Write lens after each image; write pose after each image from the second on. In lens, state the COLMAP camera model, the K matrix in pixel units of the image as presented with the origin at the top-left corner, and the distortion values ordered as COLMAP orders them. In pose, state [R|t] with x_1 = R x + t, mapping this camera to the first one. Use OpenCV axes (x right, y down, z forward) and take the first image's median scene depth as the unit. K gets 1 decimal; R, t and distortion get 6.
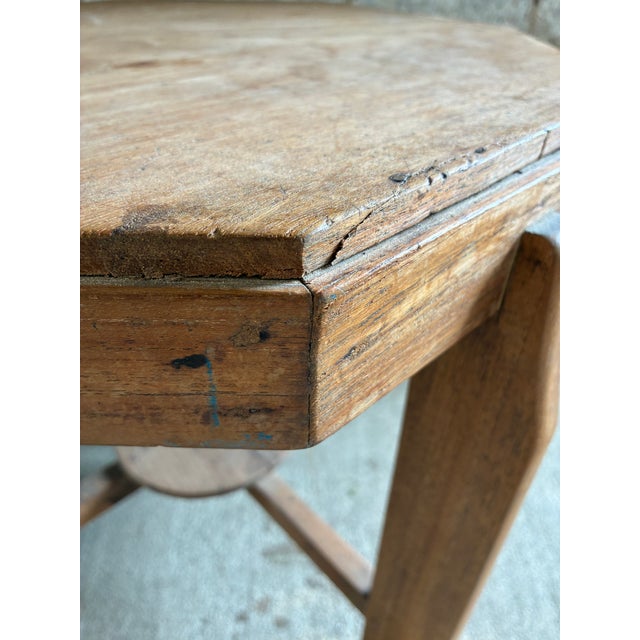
lens RADIAL K [[491.4, 0, 321.8], [0, 491.4, 322.2], [0, 0, 1]] dist [0.052941, -0.068015]
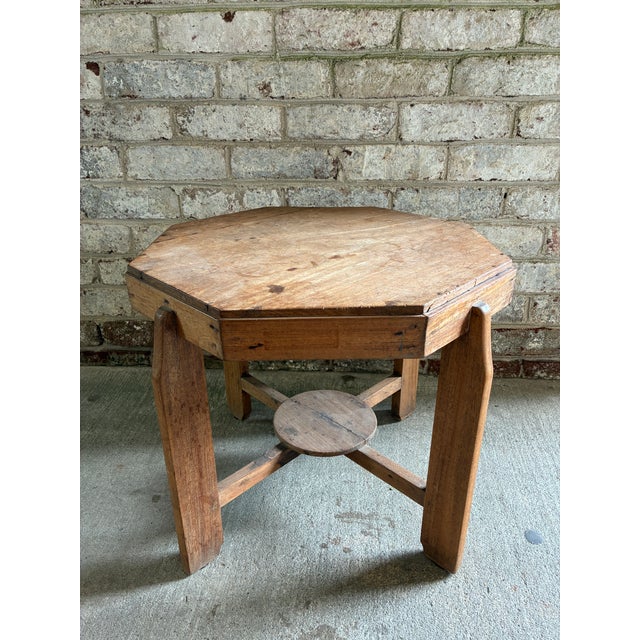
lens RADIAL K [[491.4, 0, 319.6], [0, 491.4, 315.6], [0, 0, 1]] dist [0.052941, -0.068015]
pose [[0.999418, -0.031930, 0.012046, -0.877001], [0.033824, 0.973693, -0.225338, 0.770134], [-0.004534, 0.225614, 0.974206, -2.918717]]
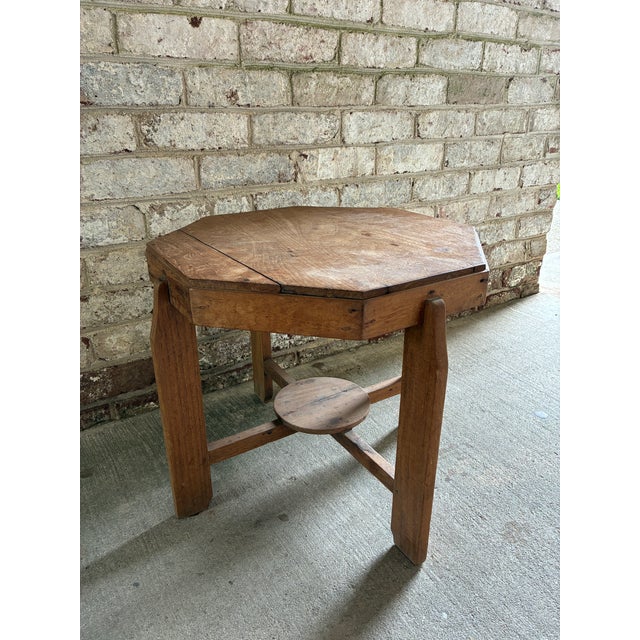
lens RADIAL K [[491.4, 0, 320.2], [0, 491.4, 316.4], [0, 0, 1]] dist [0.052941, -0.068015]
pose [[0.792512, -0.255295, 0.553849, -5.382908], [0.382276, 0.915557, -0.124982, 0.212344], [-0.475173, 0.310773, 0.823183, -2.171553]]
